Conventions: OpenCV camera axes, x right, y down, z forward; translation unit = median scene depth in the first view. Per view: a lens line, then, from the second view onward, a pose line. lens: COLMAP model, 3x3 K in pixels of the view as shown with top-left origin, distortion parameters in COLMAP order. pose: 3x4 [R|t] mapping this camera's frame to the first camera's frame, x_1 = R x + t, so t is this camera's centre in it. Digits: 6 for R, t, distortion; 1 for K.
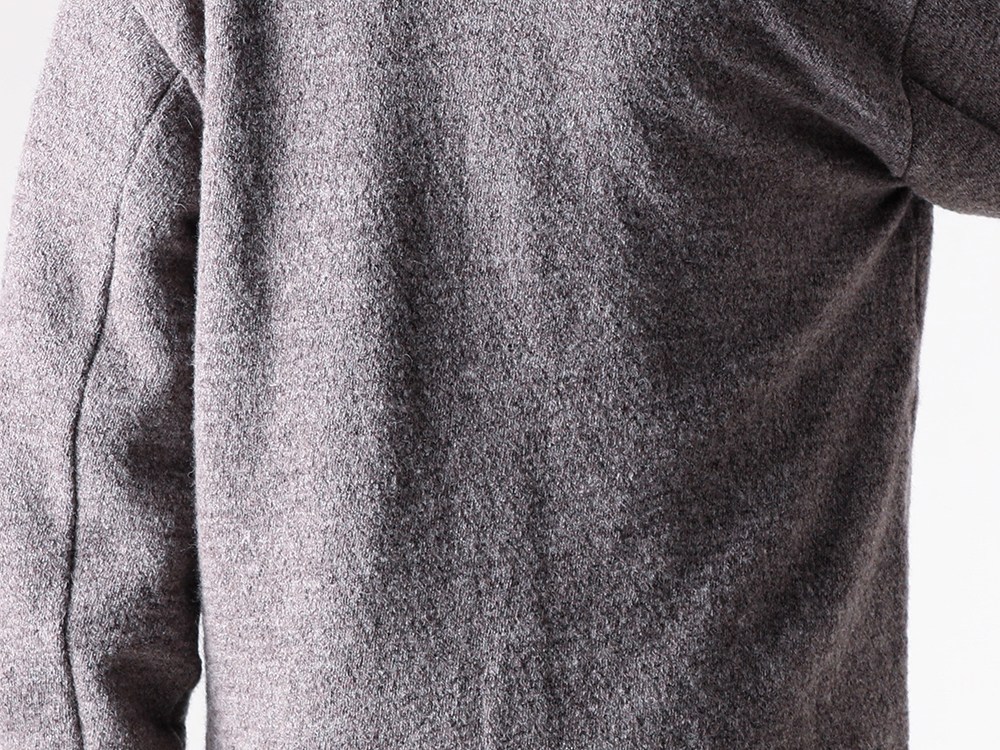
lens RADIAL K [[3829.2, 0, 500.0], [0, 3829.2, 375.0], [0, 0, 1]] dist [-1.226801, -1.795940]
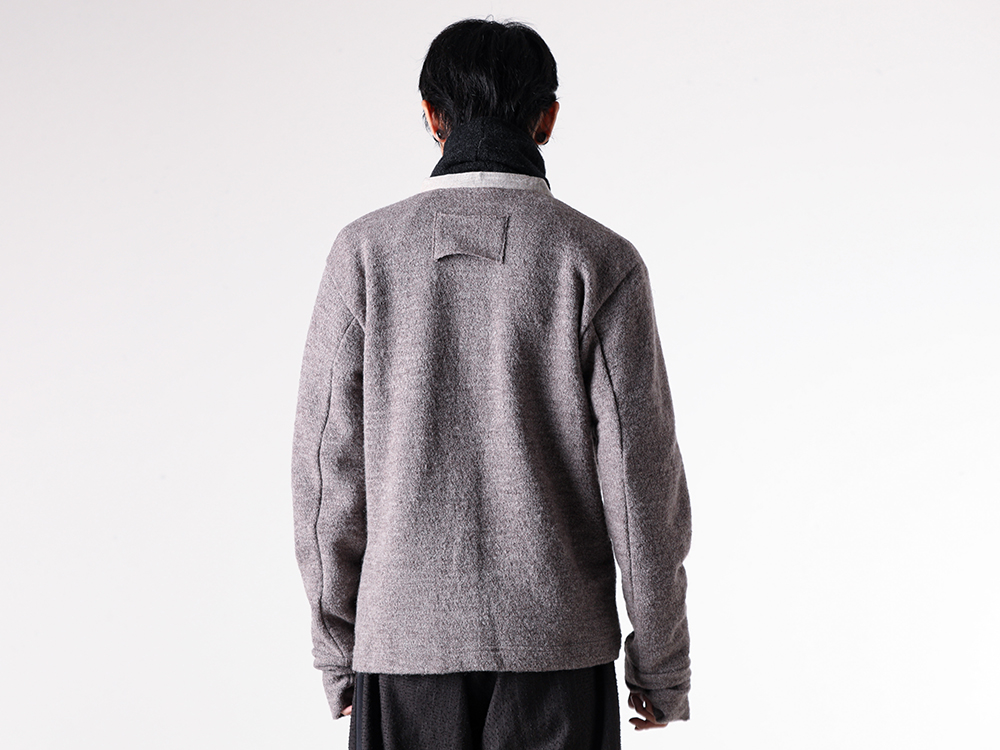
lens RADIAL K [[3772.2, 0, 500.0], [0, 3772.2, 375.0], [0, 0, 1]] dist [0.212666, 1.466009]
pose [[0.998293, 0.058400, -0.000947, 0.024165], [-0.058312, 0.997457, 0.040981, -0.157286], [0.003338, -0.040856, 0.999159, -1.740849]]
